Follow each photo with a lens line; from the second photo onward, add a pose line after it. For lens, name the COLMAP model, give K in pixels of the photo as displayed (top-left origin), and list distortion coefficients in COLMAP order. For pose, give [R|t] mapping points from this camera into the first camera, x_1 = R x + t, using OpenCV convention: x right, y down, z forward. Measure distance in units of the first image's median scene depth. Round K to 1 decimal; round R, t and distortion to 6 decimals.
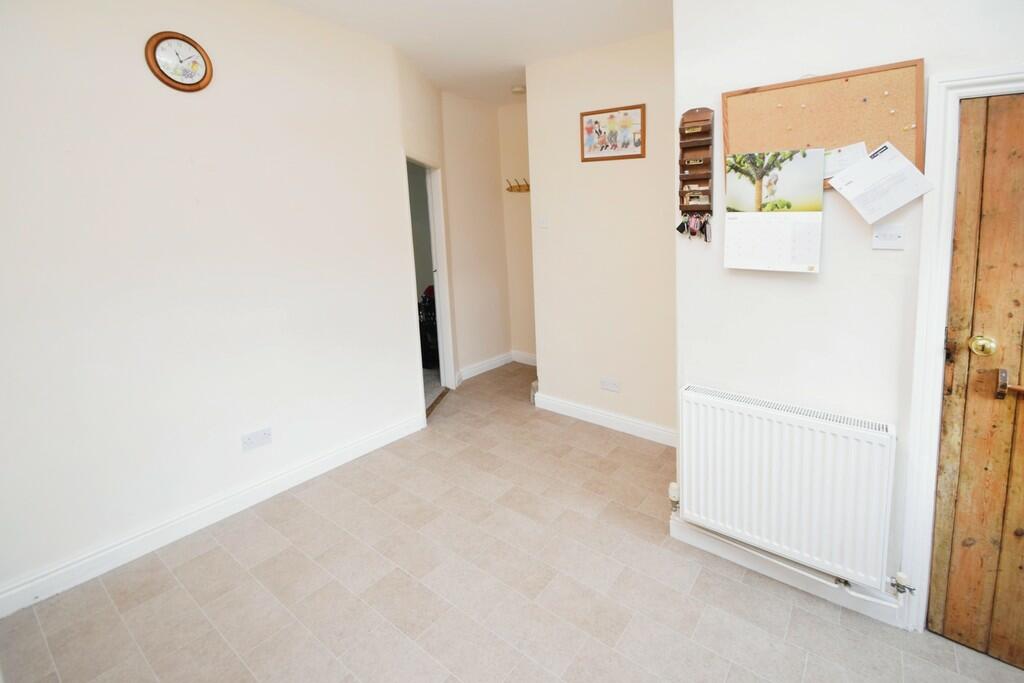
lens RADIAL K [[428.4, 0, 510.1], [0, 428.4, 308.1], [0, 0, 1]] dist [0.000999, 0.000215]
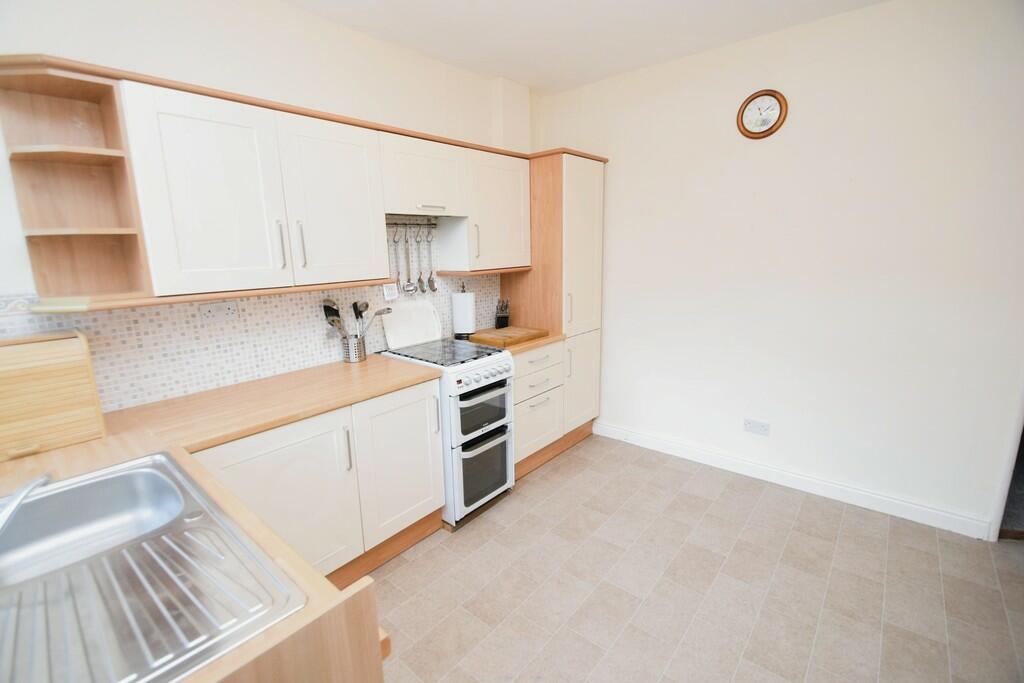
lens RADIAL K [[466.3, 0, 512.0], [0, 466.3, 341.5], [0, 0, 1]] dist [-0.002839, -0.000782]
pose [[-0.001524, 0.208035, -0.978120, 0.728602], [-0.176550, 0.962701, 0.205031, -0.065635], [0.984290, 0.173000, 0.035262, 0.304474]]
